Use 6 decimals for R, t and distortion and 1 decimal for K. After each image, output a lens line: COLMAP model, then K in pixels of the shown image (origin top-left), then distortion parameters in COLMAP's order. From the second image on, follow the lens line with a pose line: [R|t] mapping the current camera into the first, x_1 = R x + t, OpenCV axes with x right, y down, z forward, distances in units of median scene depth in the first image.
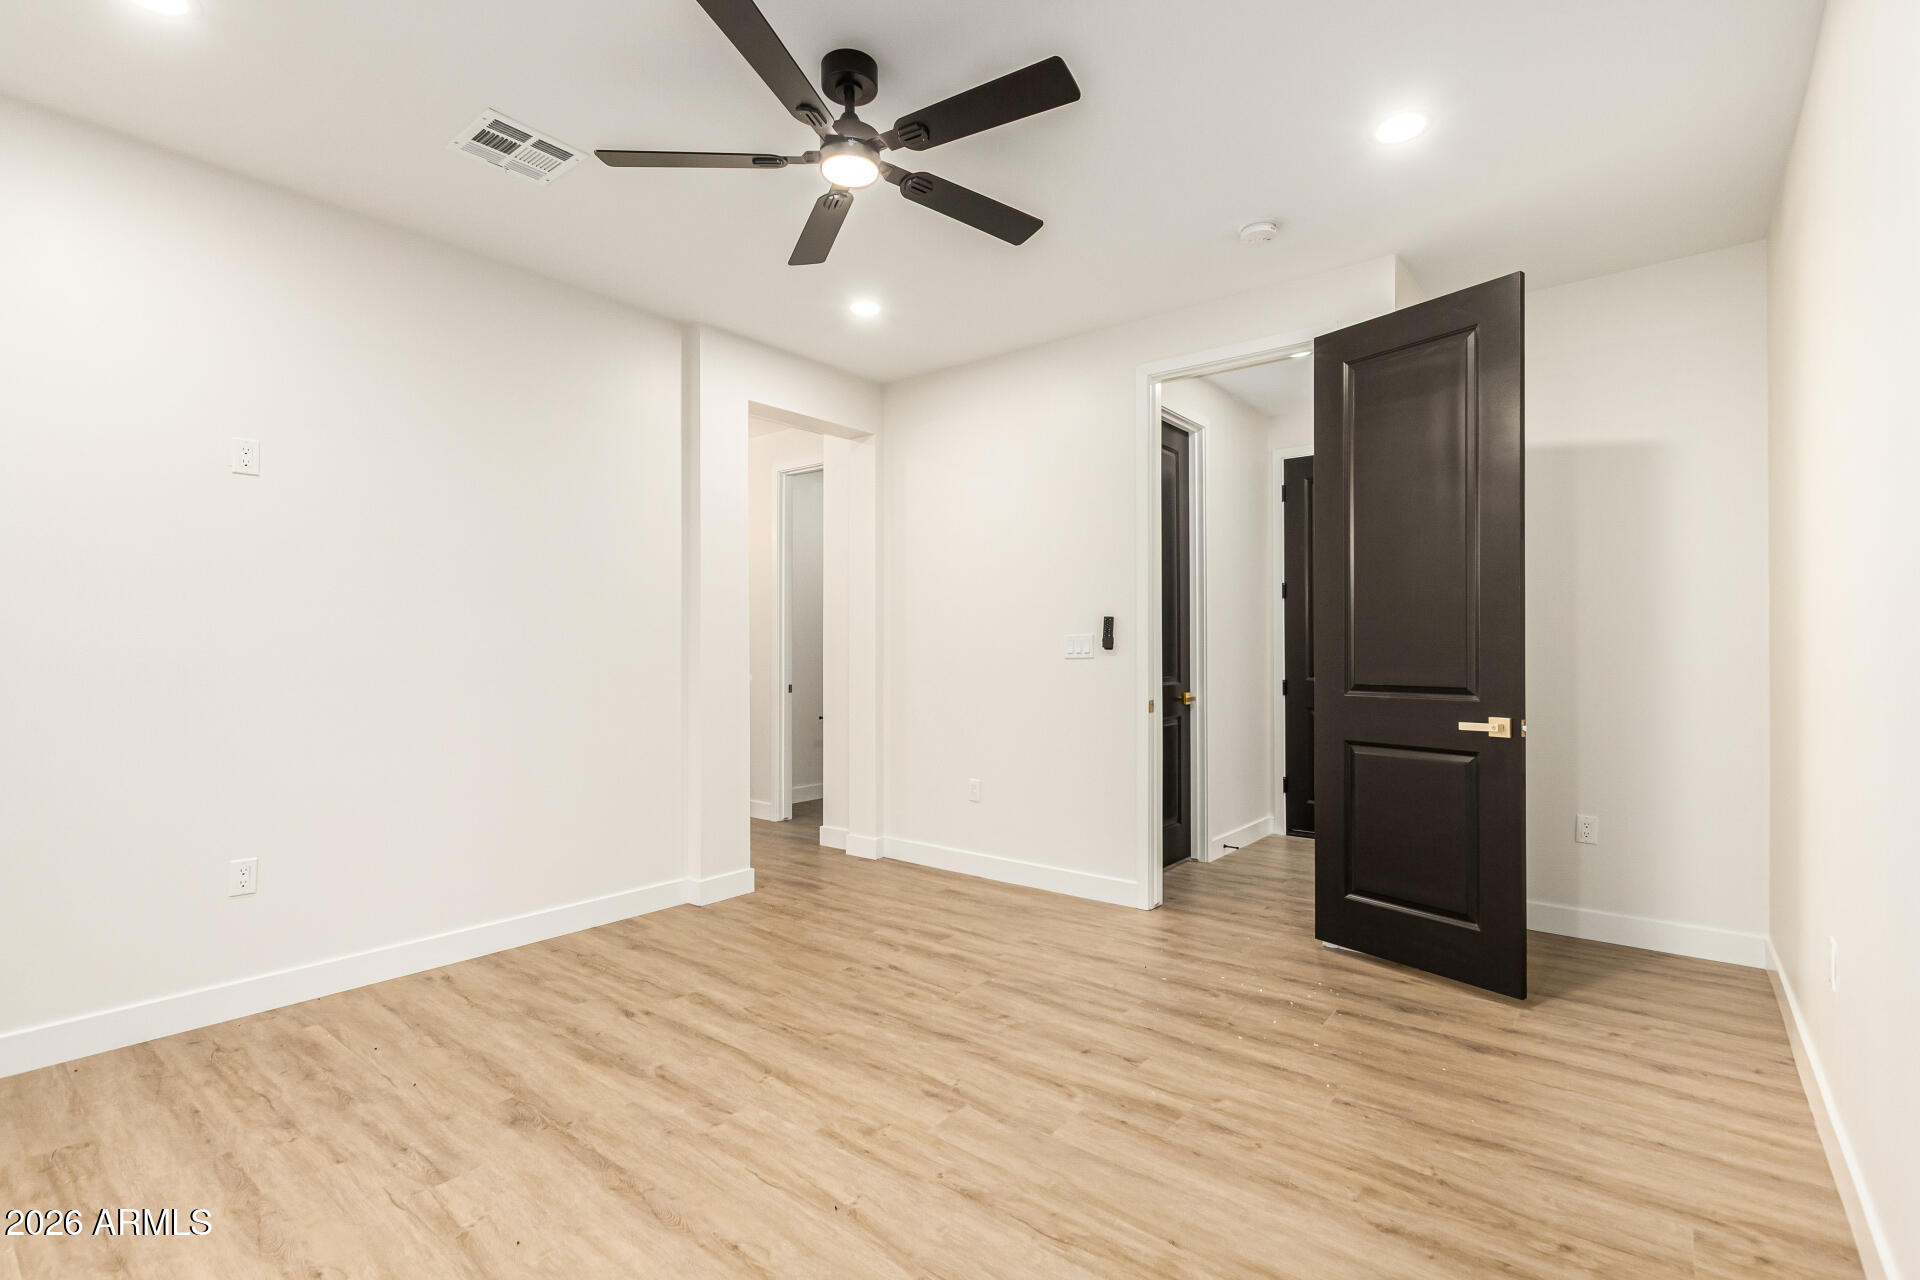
lens RADIAL K [[893.7, 0, 954.3], [0, 893.7, 642.2], [0, 0, 1]] dist [-0.000474, -0.000763]
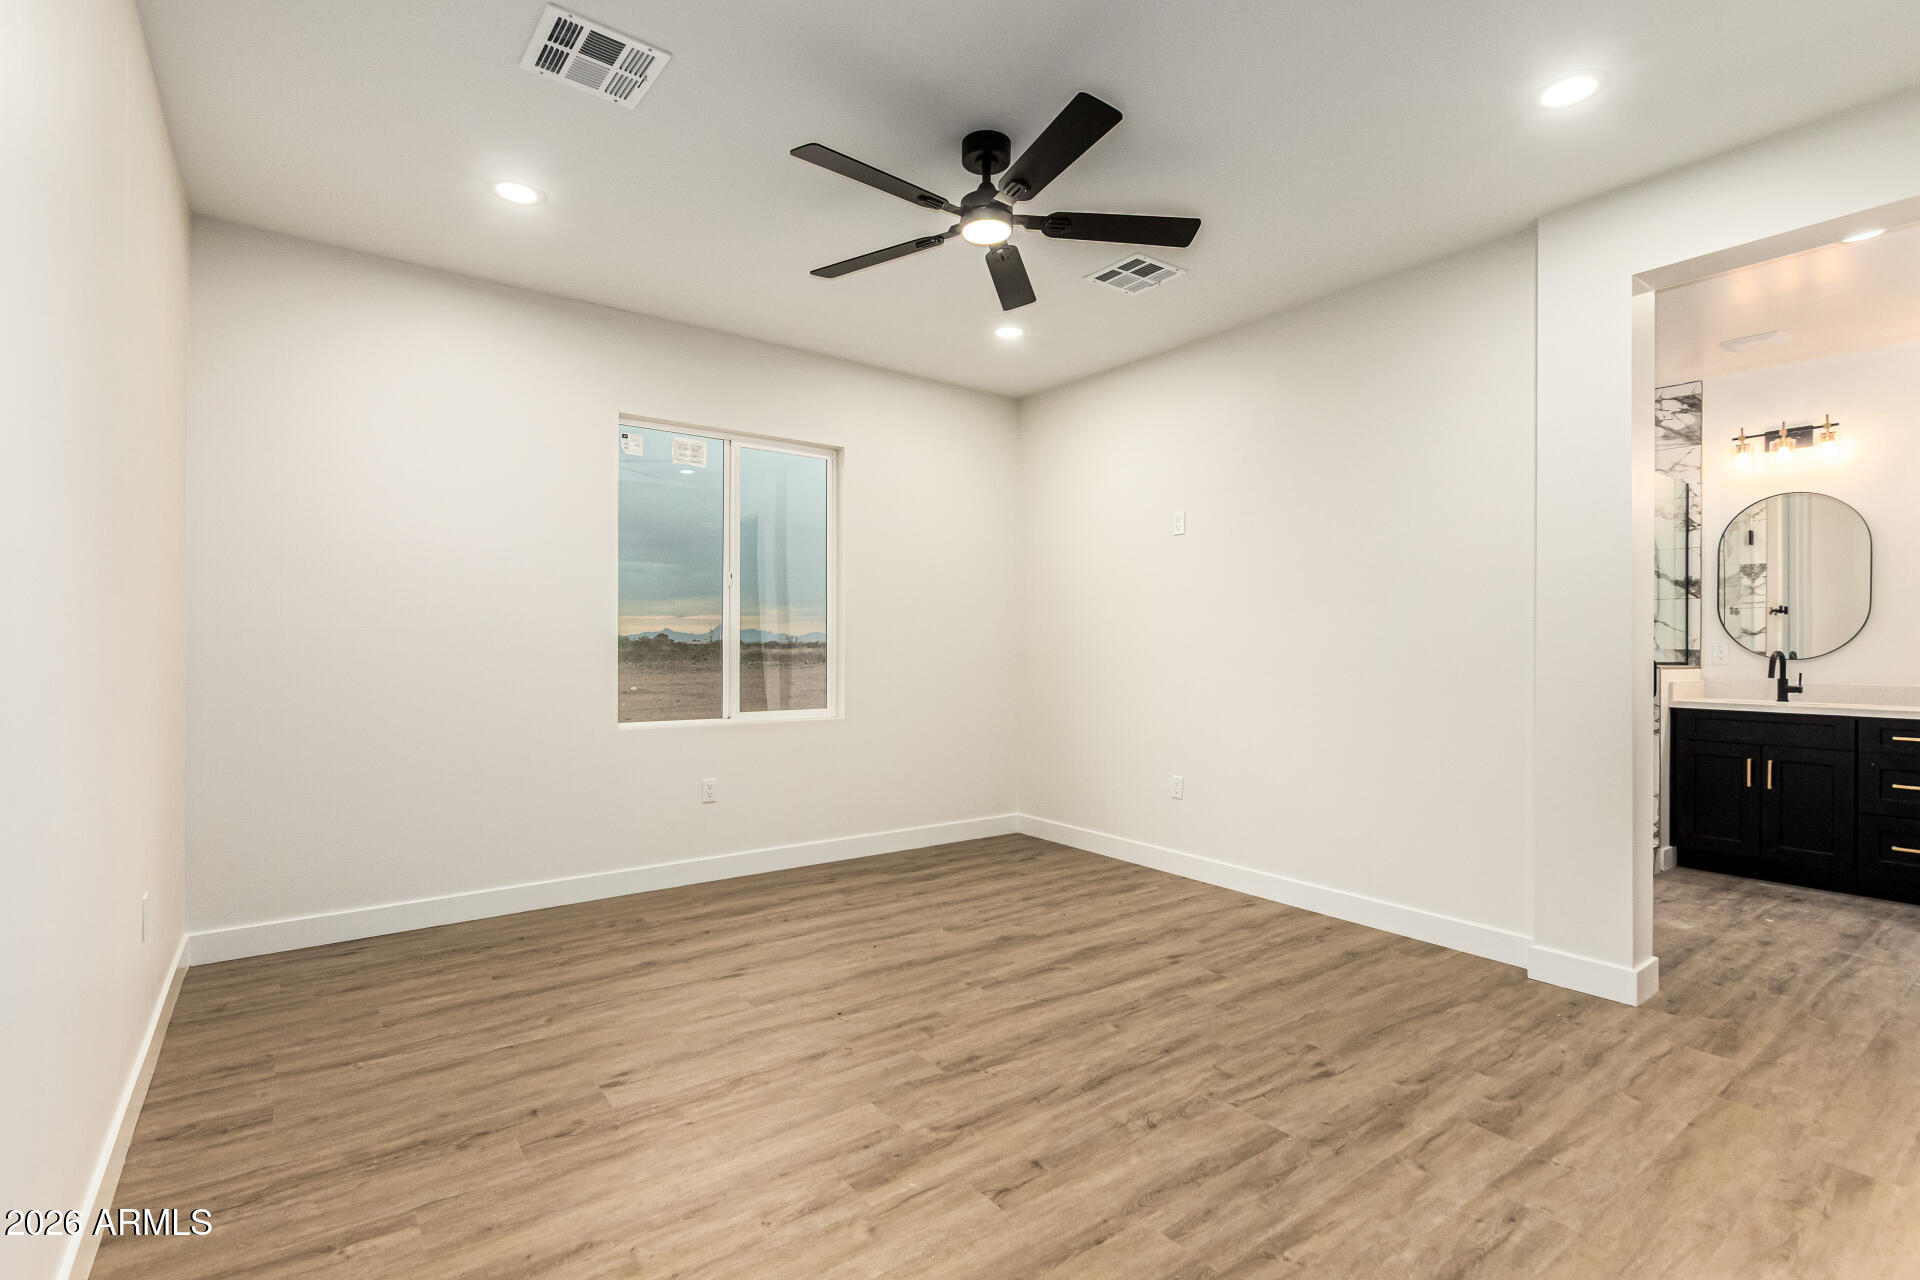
lens RADIAL K [[893.7, 0, 967.5], [0, 893.7, 638.2], [0, 0, 1]] dist [-0.000474, -0.000763]
pose [[-0.251808, -0.007563, -0.967748, 0.762417], [0.002990, 0.999959, -0.008593, 0.012596], [0.967773, -0.005058, -0.251775, 0.958372]]
